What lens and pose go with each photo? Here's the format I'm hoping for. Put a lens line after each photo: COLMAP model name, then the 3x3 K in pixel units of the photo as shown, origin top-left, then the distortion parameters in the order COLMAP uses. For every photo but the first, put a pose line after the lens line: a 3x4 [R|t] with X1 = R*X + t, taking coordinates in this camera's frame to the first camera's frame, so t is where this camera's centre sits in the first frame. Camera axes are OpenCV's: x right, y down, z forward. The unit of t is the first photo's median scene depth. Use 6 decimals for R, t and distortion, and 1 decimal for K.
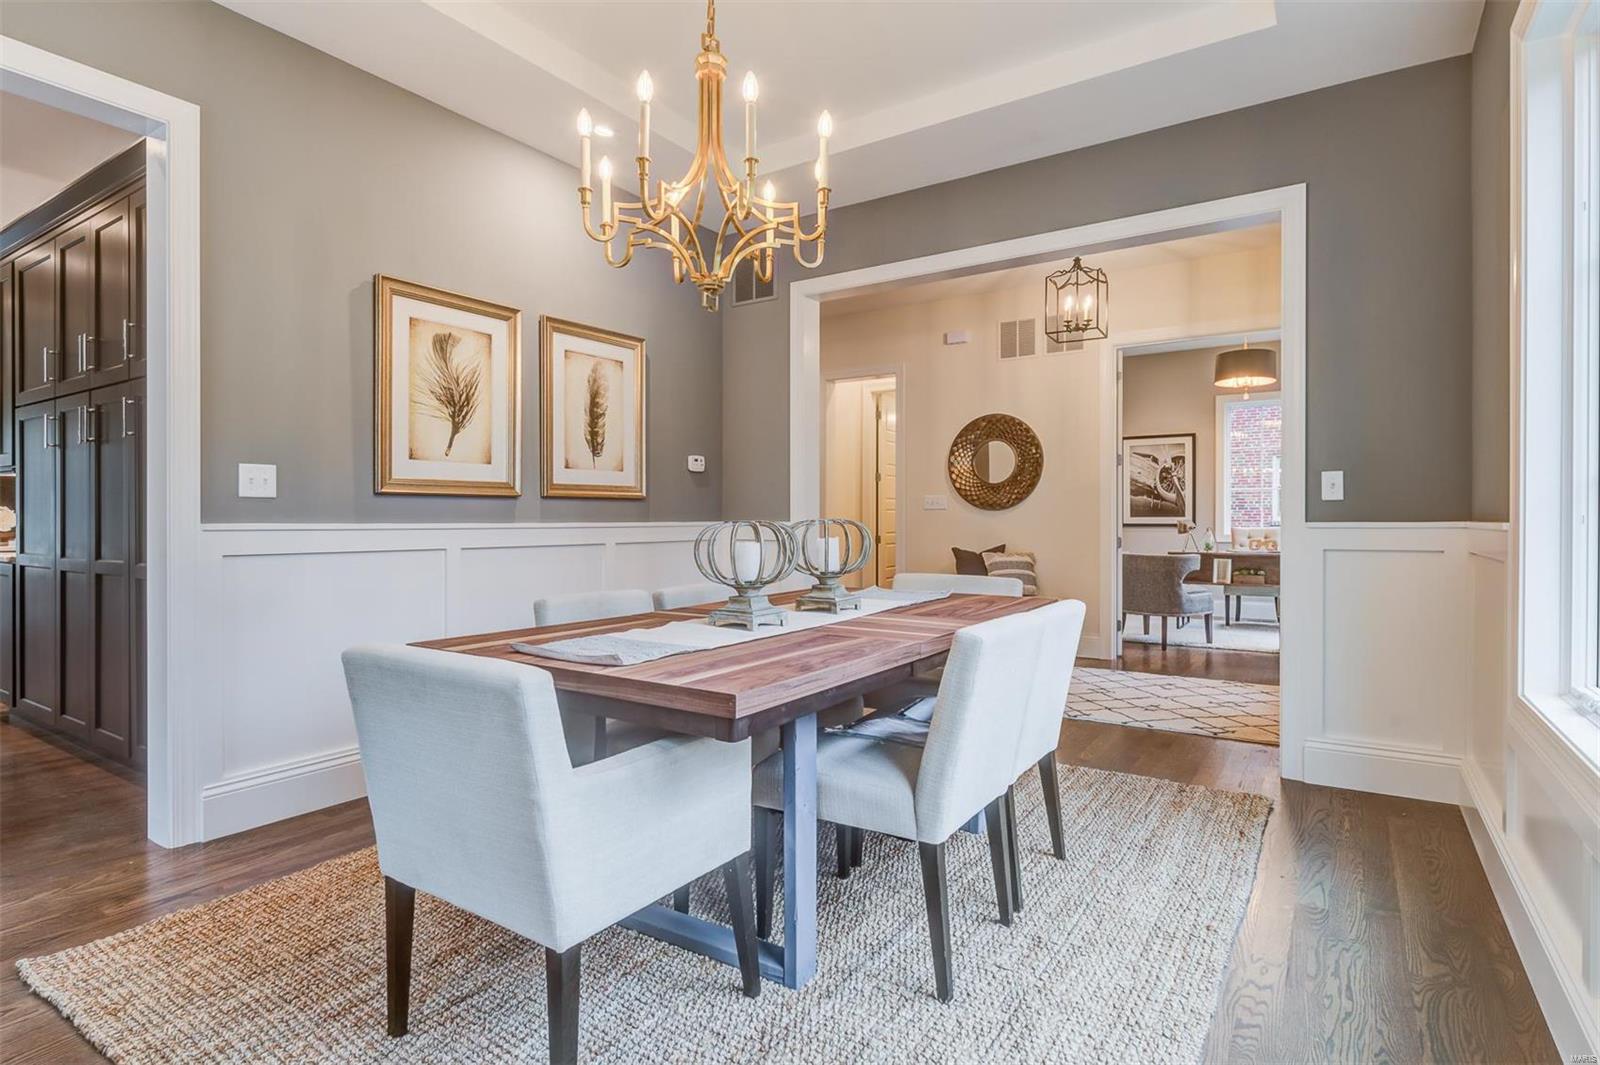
lens RADIAL K [[825.1, 0, 800.0], [0, 825.1, 532.5], [0, 0, 1]] dist [0.003087, 0.000248]
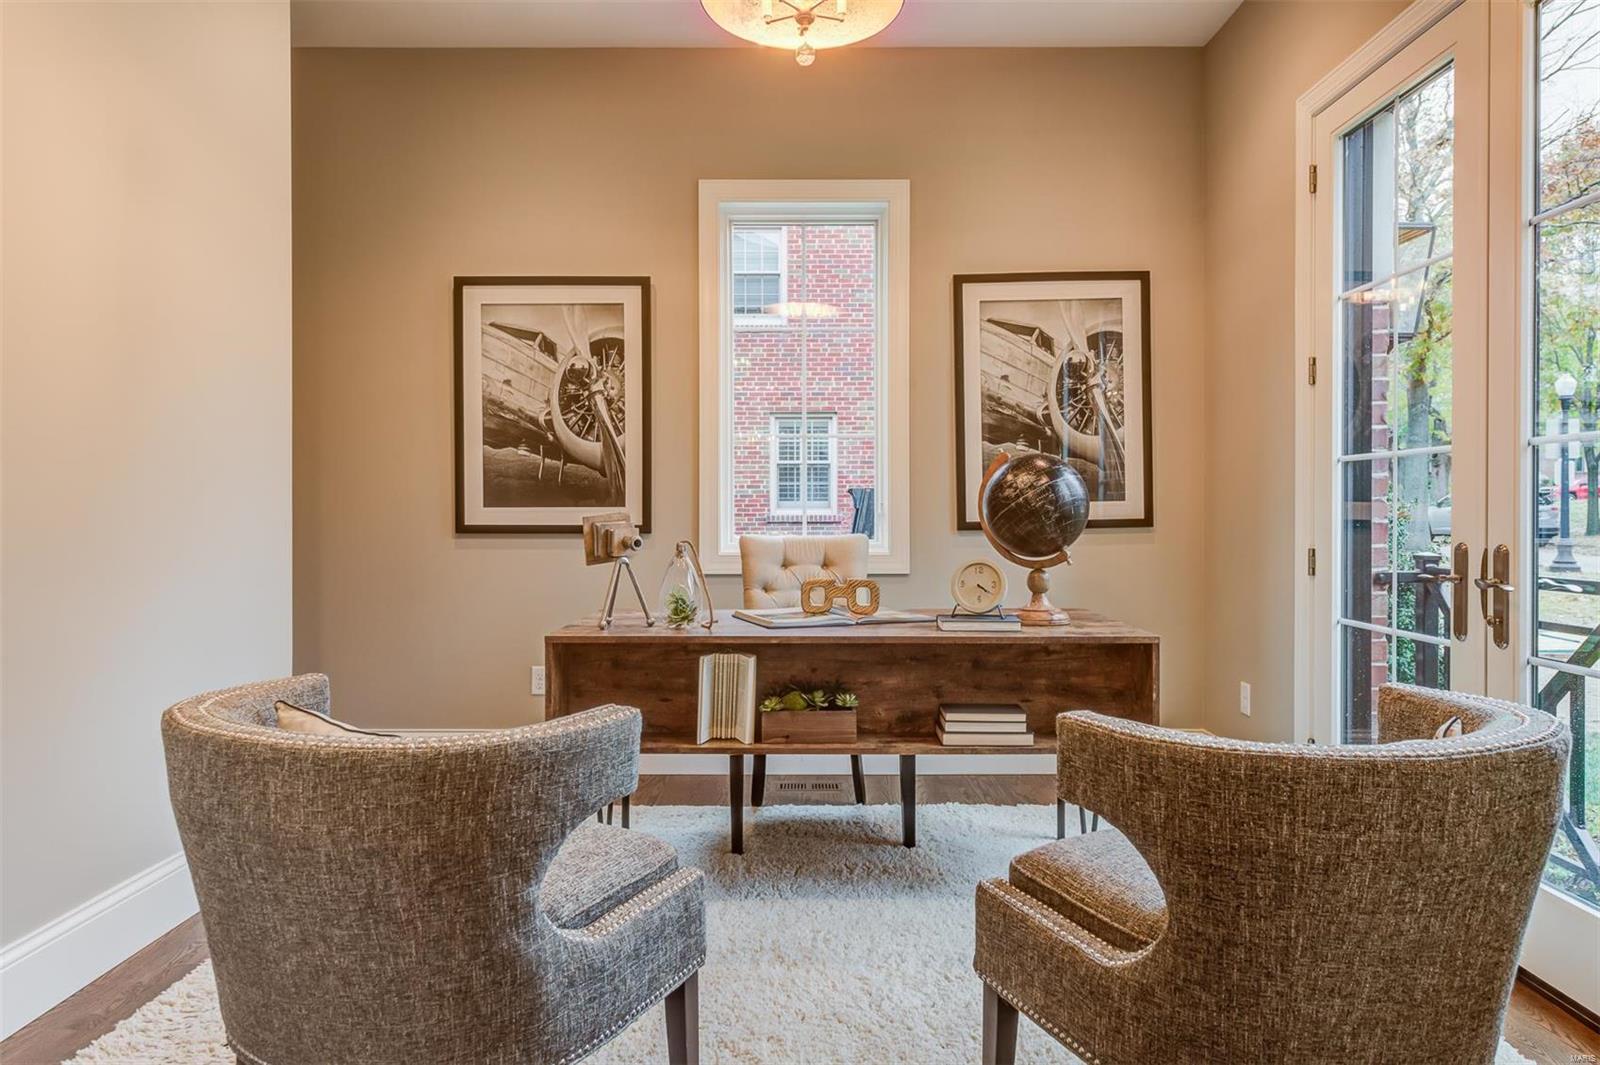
lens RADIAL K [[893.7, 0, 800.0], [0, 893.7, 532.5], [0, 0, 1]] dist [-0.033272, 0.000443]
pose [[0.833453, -0.009590, 0.552508, 0.311791], [0.005140, 0.999941, 0.009603, -0.010734], [-0.552567, -0.005164, 0.833452, 0.626678]]
